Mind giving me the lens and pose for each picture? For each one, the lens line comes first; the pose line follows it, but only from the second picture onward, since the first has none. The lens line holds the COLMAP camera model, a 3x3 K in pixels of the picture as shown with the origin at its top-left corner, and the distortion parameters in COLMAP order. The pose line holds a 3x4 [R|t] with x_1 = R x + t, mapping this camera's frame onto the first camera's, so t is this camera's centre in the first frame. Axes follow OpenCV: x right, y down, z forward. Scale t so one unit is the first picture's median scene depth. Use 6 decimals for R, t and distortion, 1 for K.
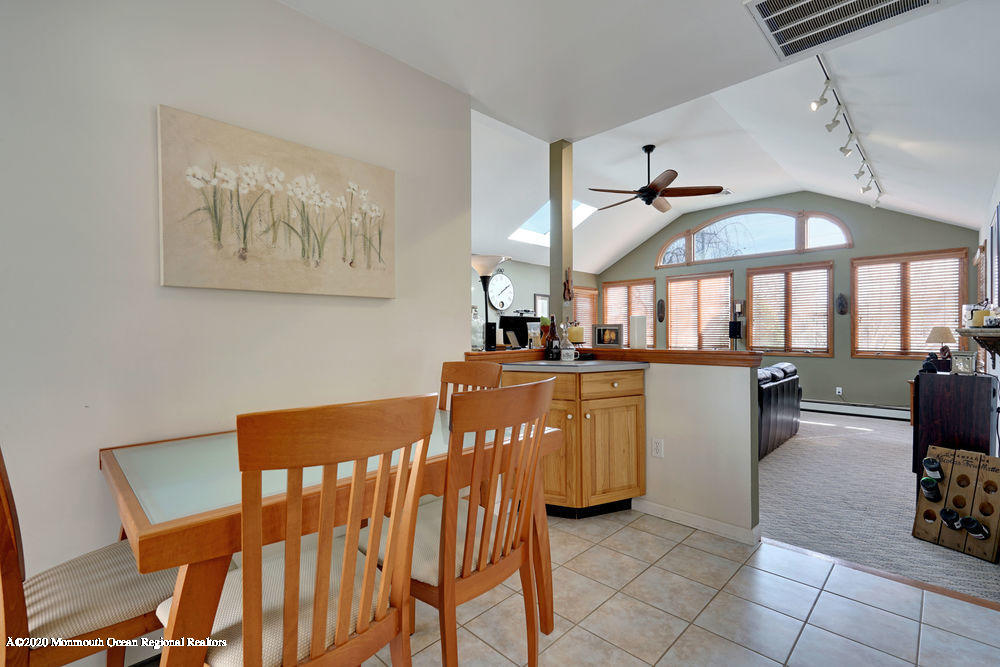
lens RADIAL K [[448.5, 0, 499.3], [0, 448.5, 331.2], [0, 0, 1]] dist [-0.003938, 0.001613]
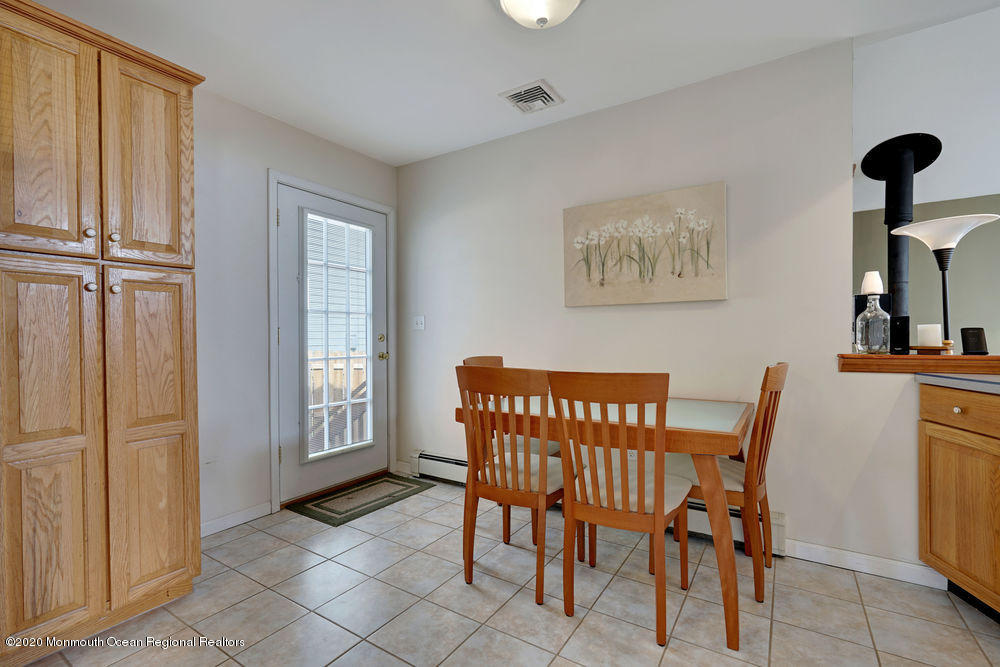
lens RADIAL K [[448.5, 0, 499.1], [0, 448.5, 334.7], [0, 0, 1]] dist [-0.003938, 0.001613]
pose [[0.209065, 0.008560, -0.977864, 0.836524], [0.010806, 0.999880, 0.011063, -0.007600], [0.977842, -0.012880, 0.208947, 0.285339]]
